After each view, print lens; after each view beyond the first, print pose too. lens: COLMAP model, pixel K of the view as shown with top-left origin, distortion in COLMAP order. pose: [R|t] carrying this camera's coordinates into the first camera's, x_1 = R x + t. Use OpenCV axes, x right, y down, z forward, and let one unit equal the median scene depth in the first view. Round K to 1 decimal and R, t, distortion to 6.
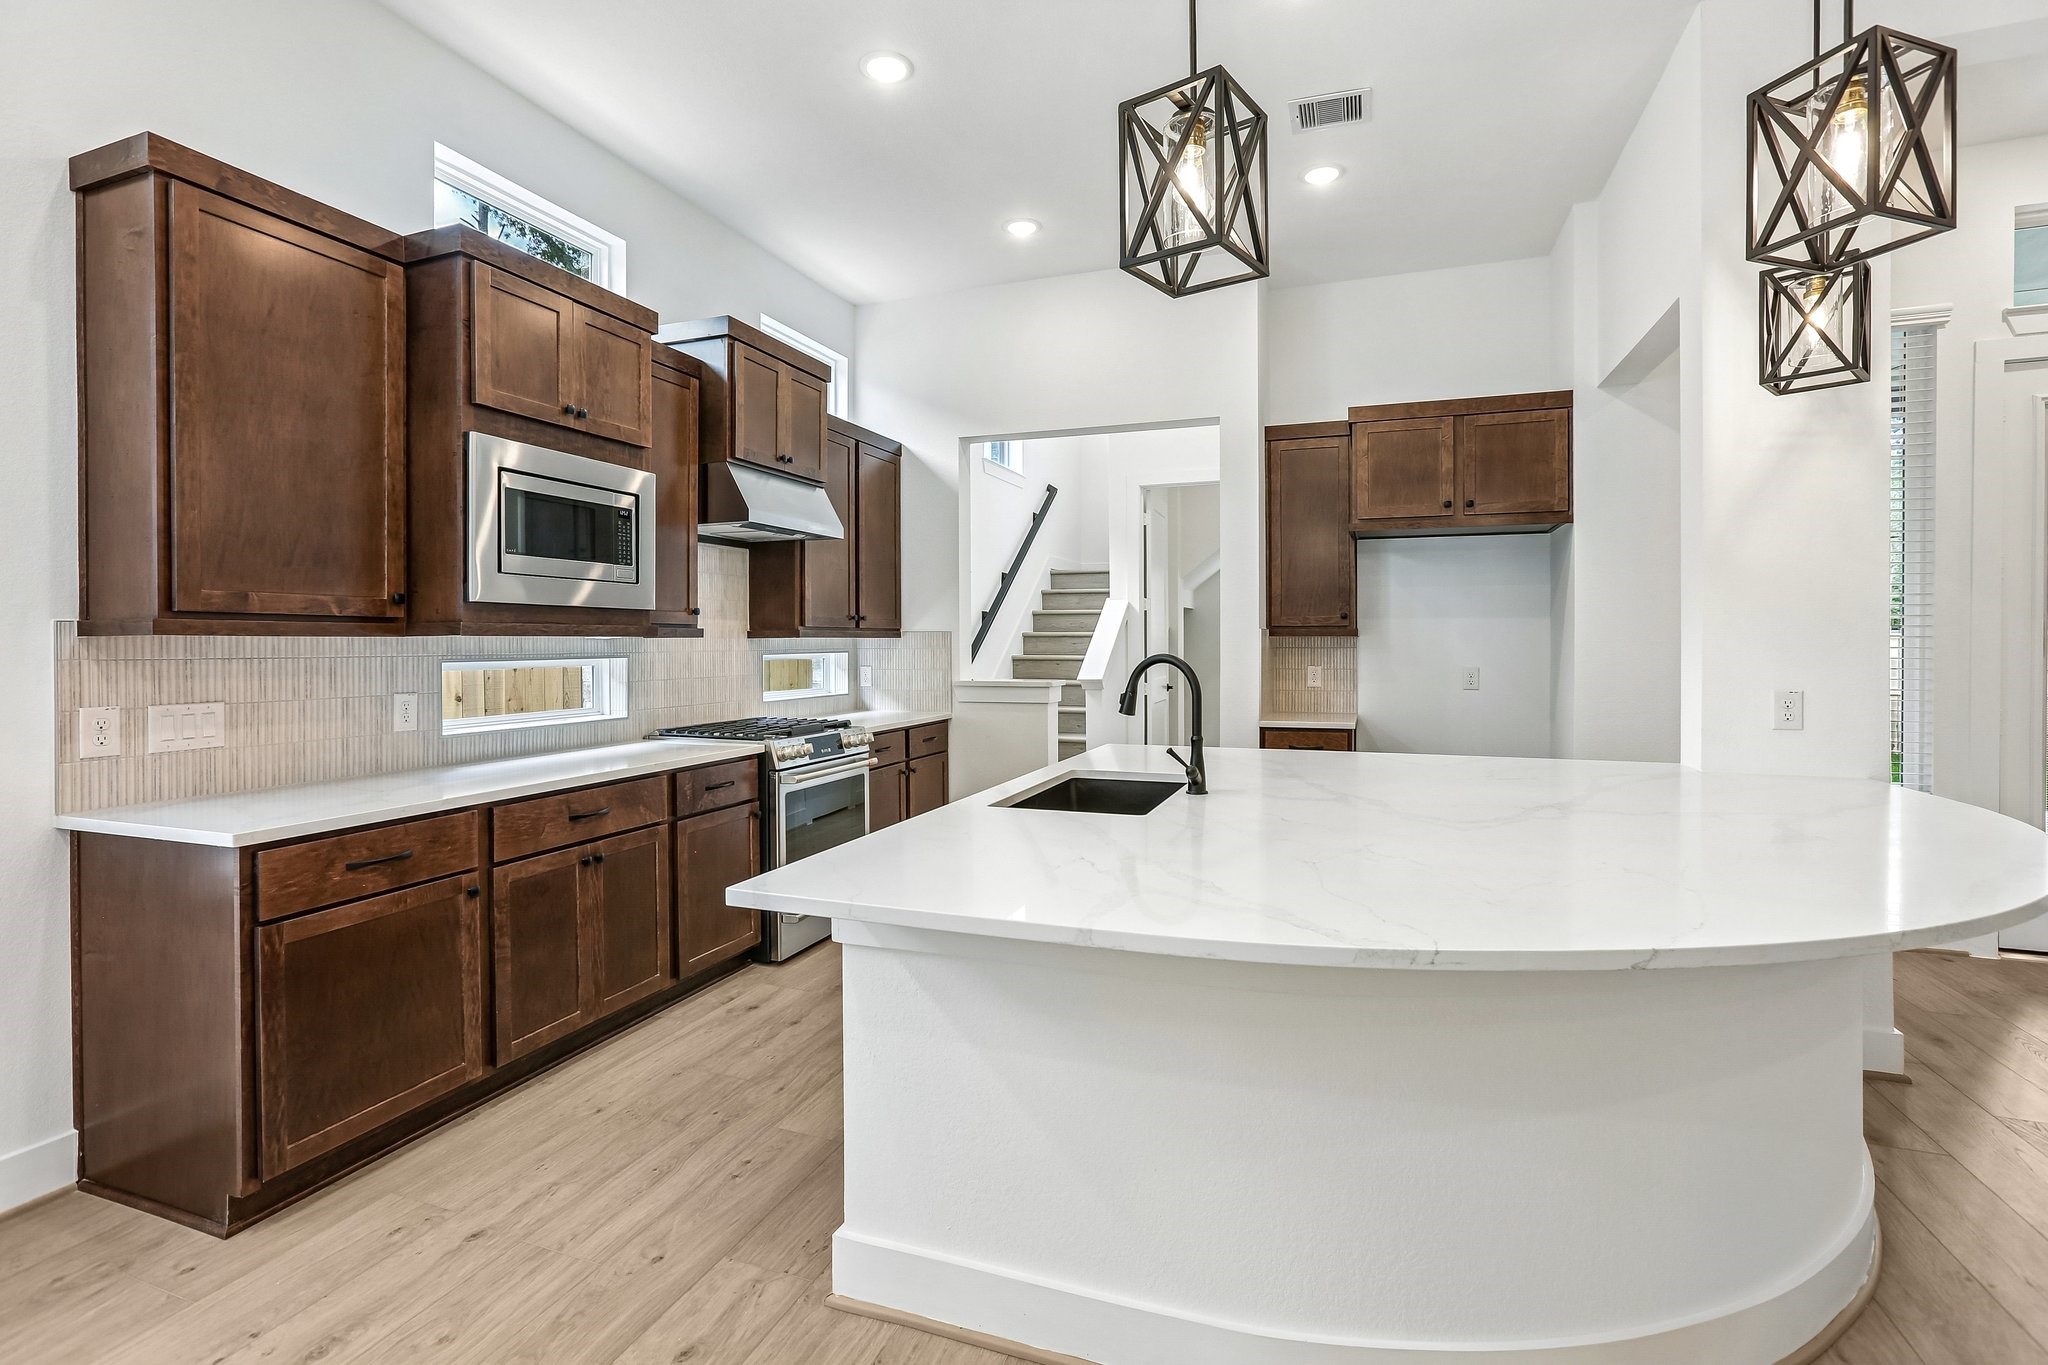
lens RADIAL K [[948.1, 0, 1013.7], [0, 948.1, 650.7], [0, 0, 1]] dist [-0.045745, 0.022176]
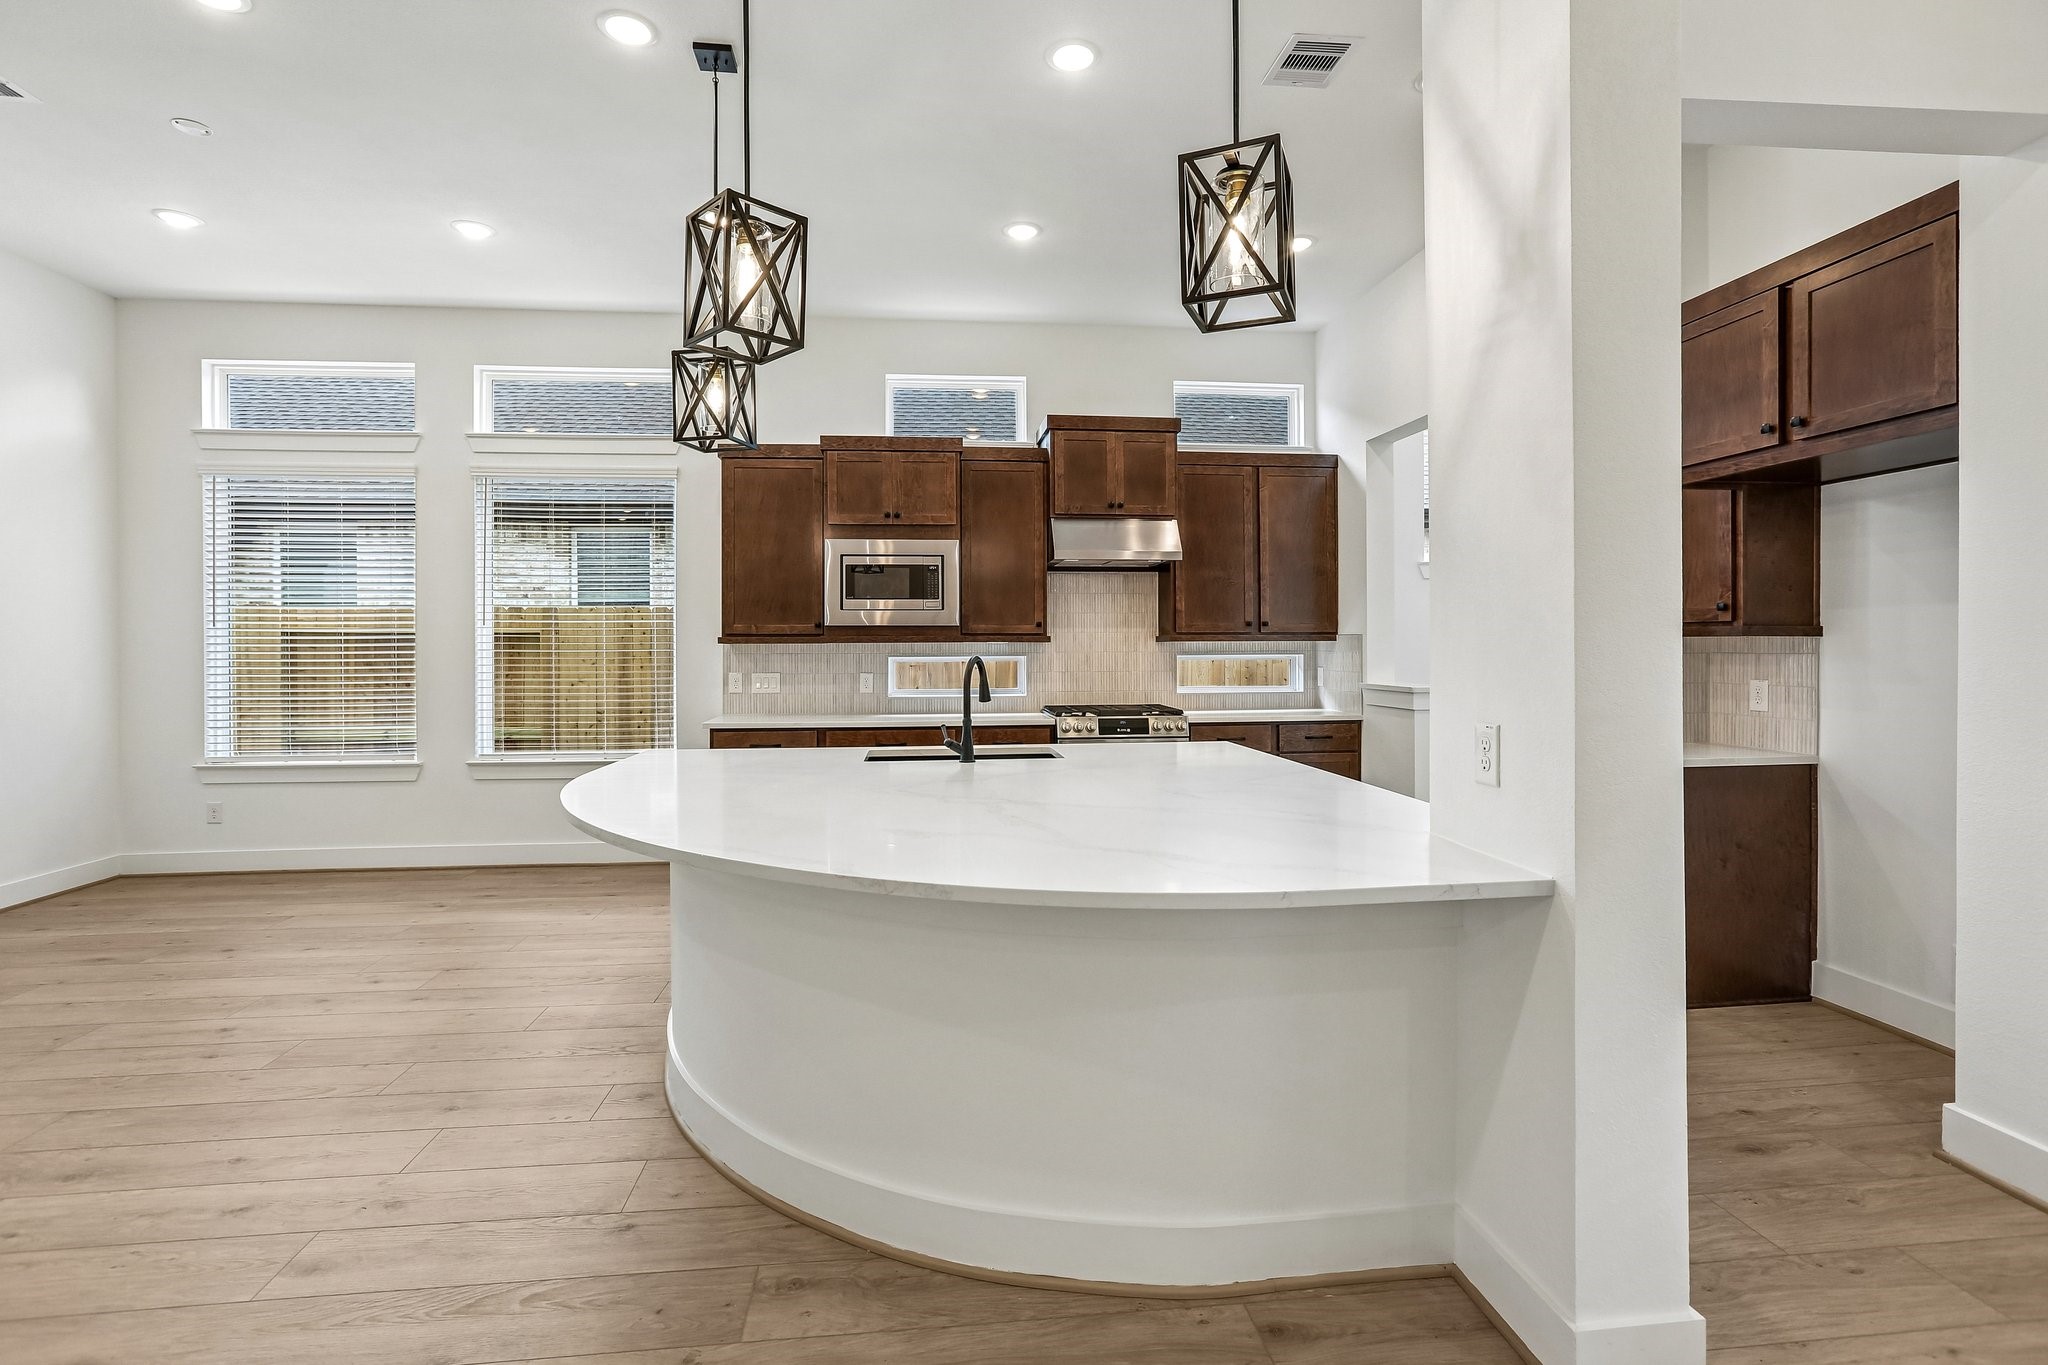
lens RADIAL K [[948.1, 0, 1013.7], [0, 948.1, 650.7], [0, 0, 1]] dist [-0.045745, 0.022176]
pose [[0.453889, 0.005678, -0.891040, 1.119138], [-0.005511, 0.999978, 0.003565, -0.007518], [0.891041, 0.003292, 0.453910, 0.366590]]
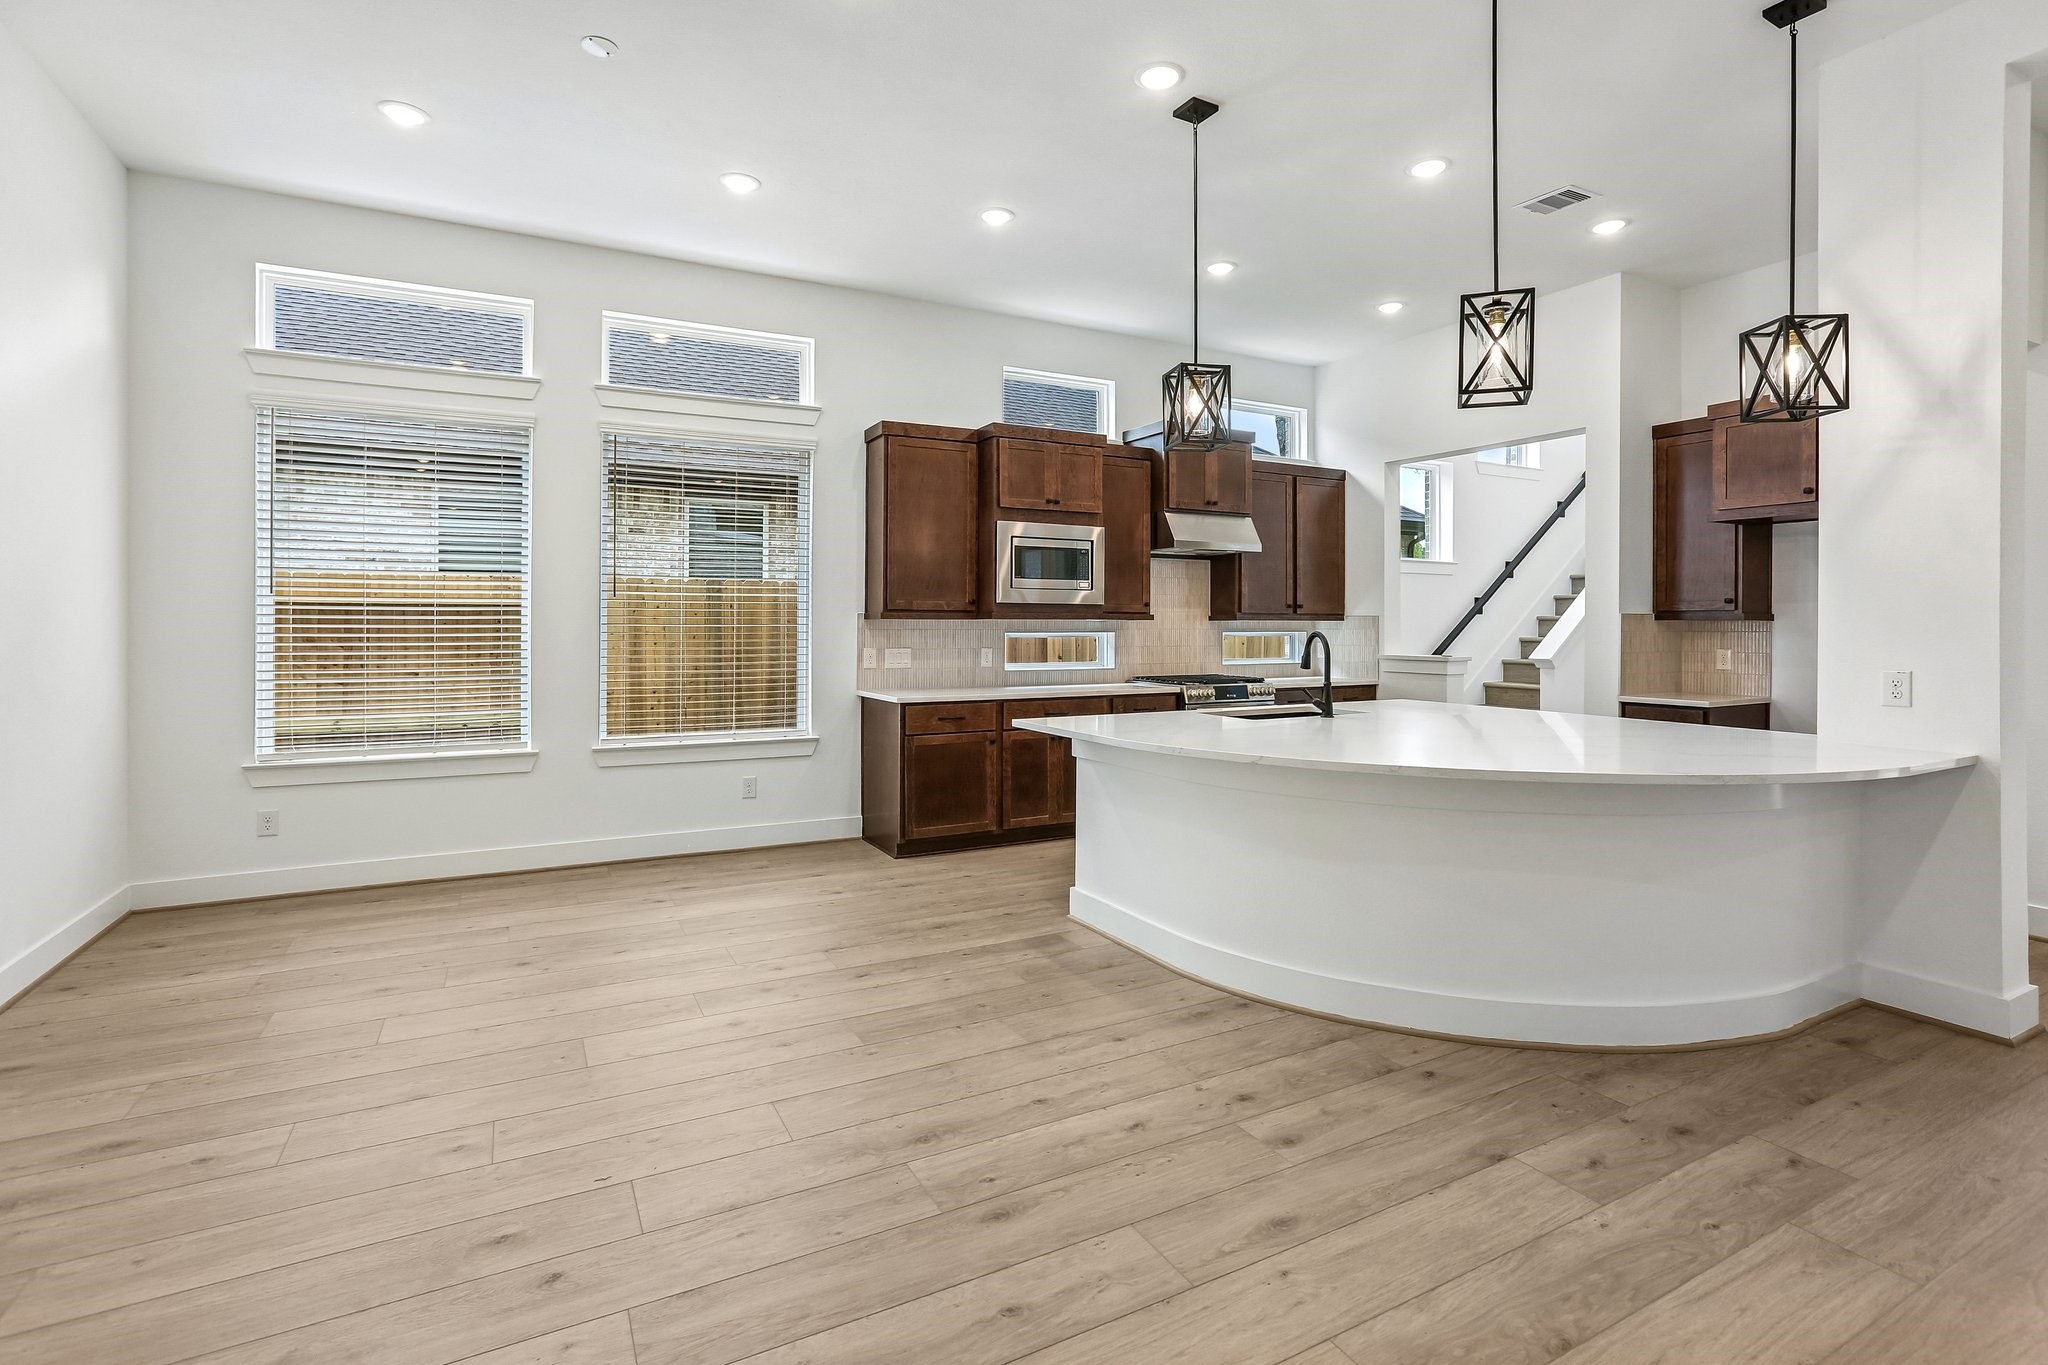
lens RADIAL K [[958.7, 0, 1008.9], [0, 958.7, 626.6], [0, 0, 1]] dist [-0.046190, 0.023725]
pose [[0.746236, 0.006287, -0.665652, 0.698018], [-0.010555, 0.999941, -0.002389, 0.003975], [0.665598, 0.008809, 0.746258, -0.466420]]
